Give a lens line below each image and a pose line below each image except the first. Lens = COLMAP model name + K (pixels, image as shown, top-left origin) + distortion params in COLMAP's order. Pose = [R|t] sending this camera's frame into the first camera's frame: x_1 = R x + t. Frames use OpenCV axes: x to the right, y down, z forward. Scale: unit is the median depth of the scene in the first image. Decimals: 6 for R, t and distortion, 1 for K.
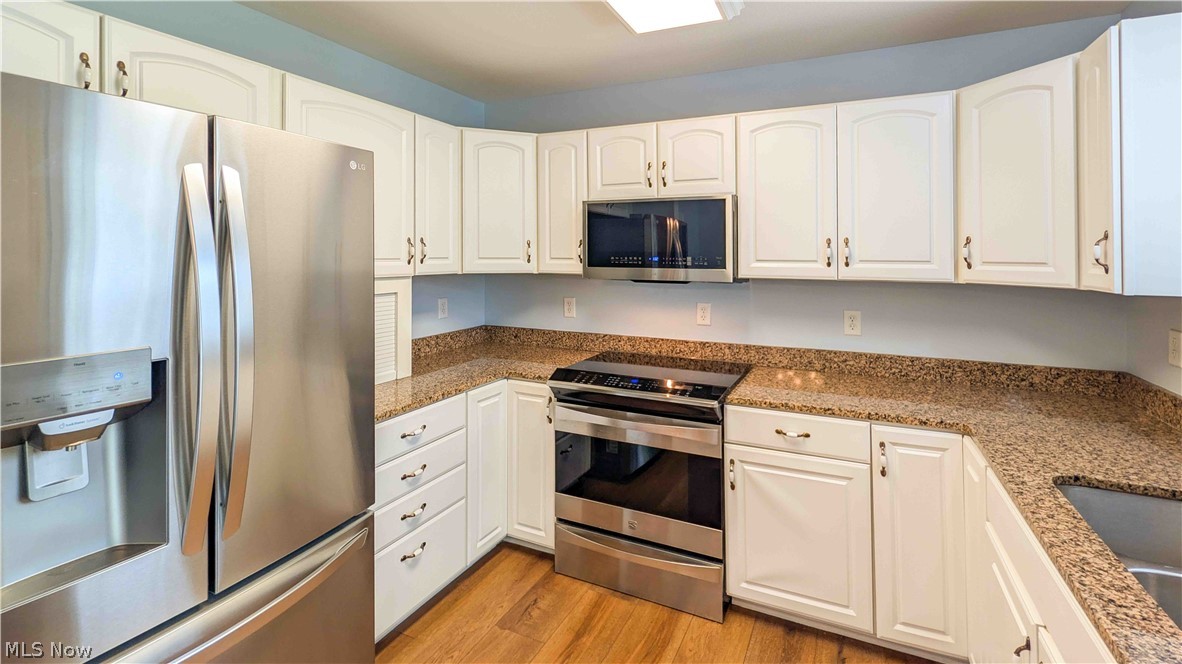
lens RADIAL K [[504.3, 0, 626.1], [0, 504.3, 246.1], [0, 0, 1]] dist [0.006504, -0.001617]
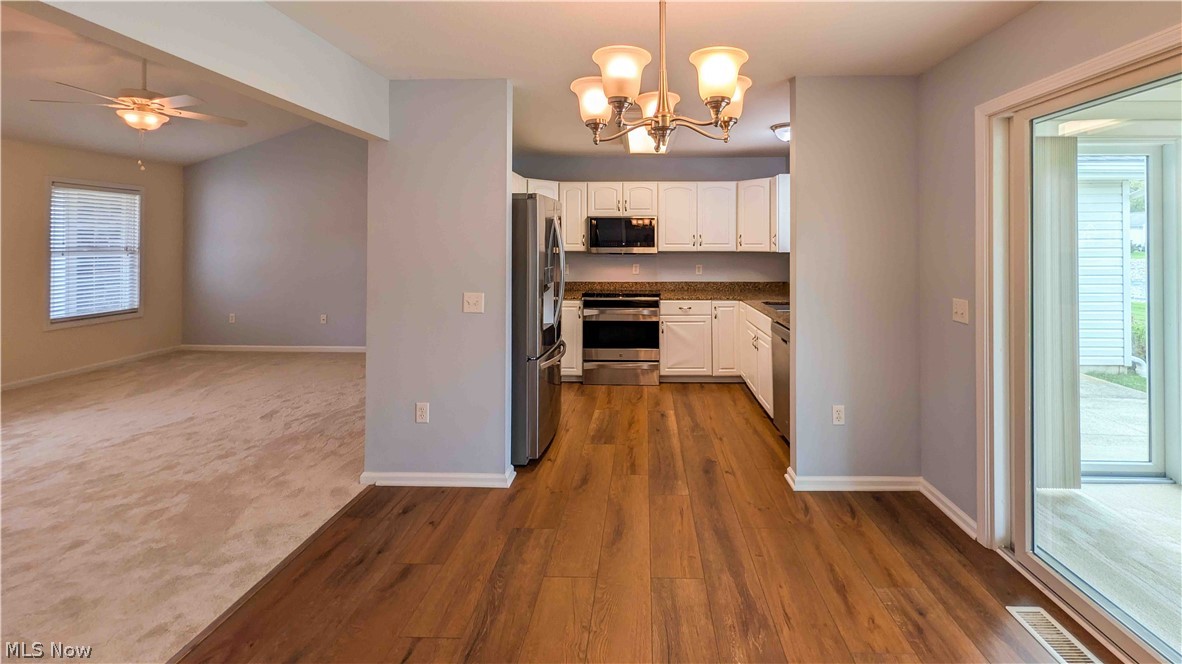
lens RADIAL K [[504.3, 0, 621.7], [0, 504.3, 242.8], [0, 0, 1]] dist [0.006504, -0.001617]
pose [[0.926265, -0.005082, 0.376839, -0.899340], [-0.002130, 0.999823, 0.018717, -0.022786], [-0.376867, -0.018139, 0.926090, -1.223157]]
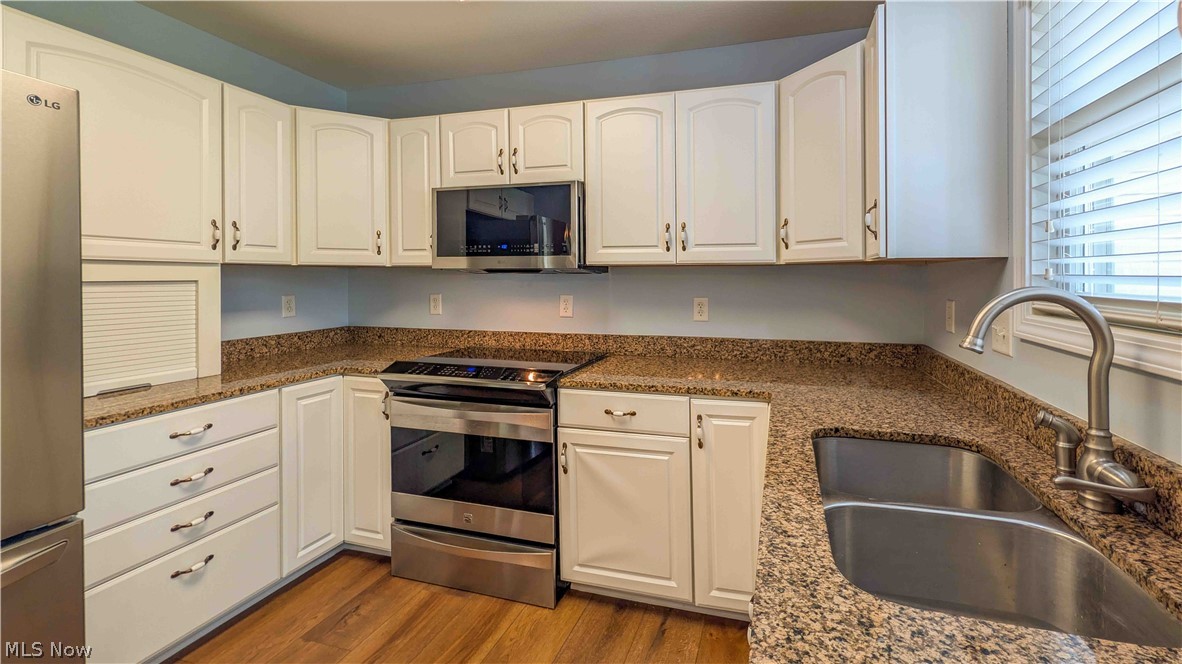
lens RADIAL K [[473.0, 0, 645.8], [0, 473.0, 272.4], [0, 0, 1]] dist [0.004493, -0.000694]
pose [[0.989152, -0.003072, 0.146864, 0.218354], [0.001975, 0.999969, 0.007613, 0.076921], [-0.146883, -0.007240, 0.989127, 0.059008]]
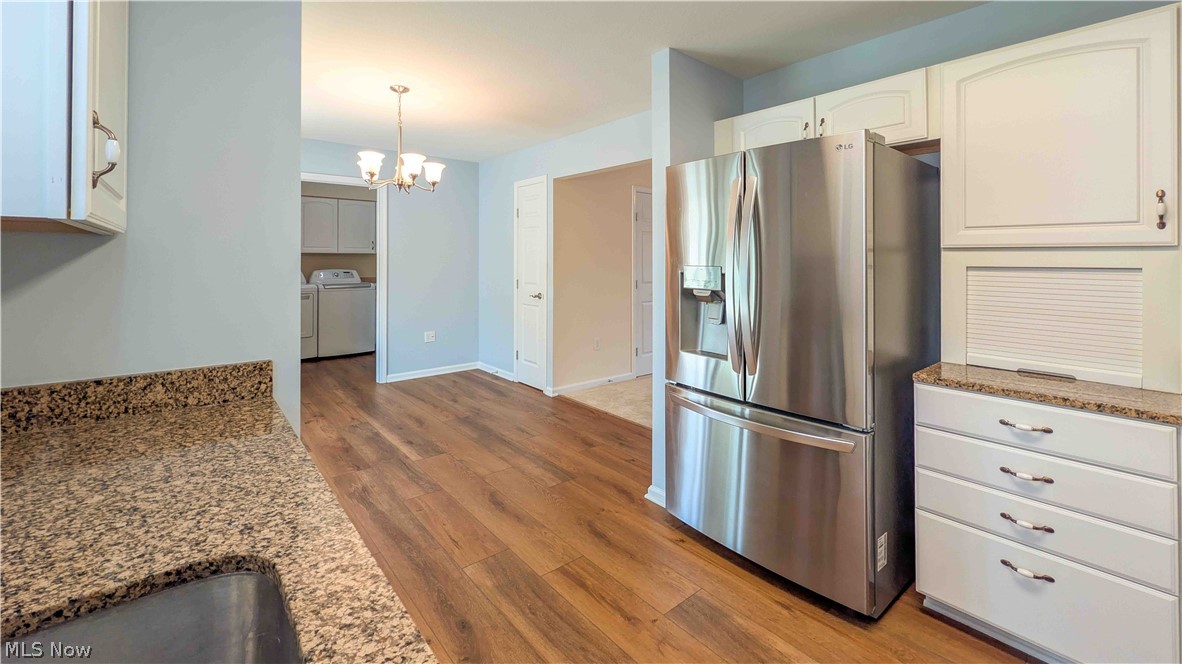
lens RADIAL K [[504.3, 0, 590.3], [0, 504.3, 270.0], [0, 0, 1]] dist [0.006504, -0.001617]
pose [[-0.442705, 0.009005, -0.896622, 0.571985], [0.006788, 0.999955, 0.006692, 0.089632], [0.896642, -0.003123, -0.442746, 0.649005]]
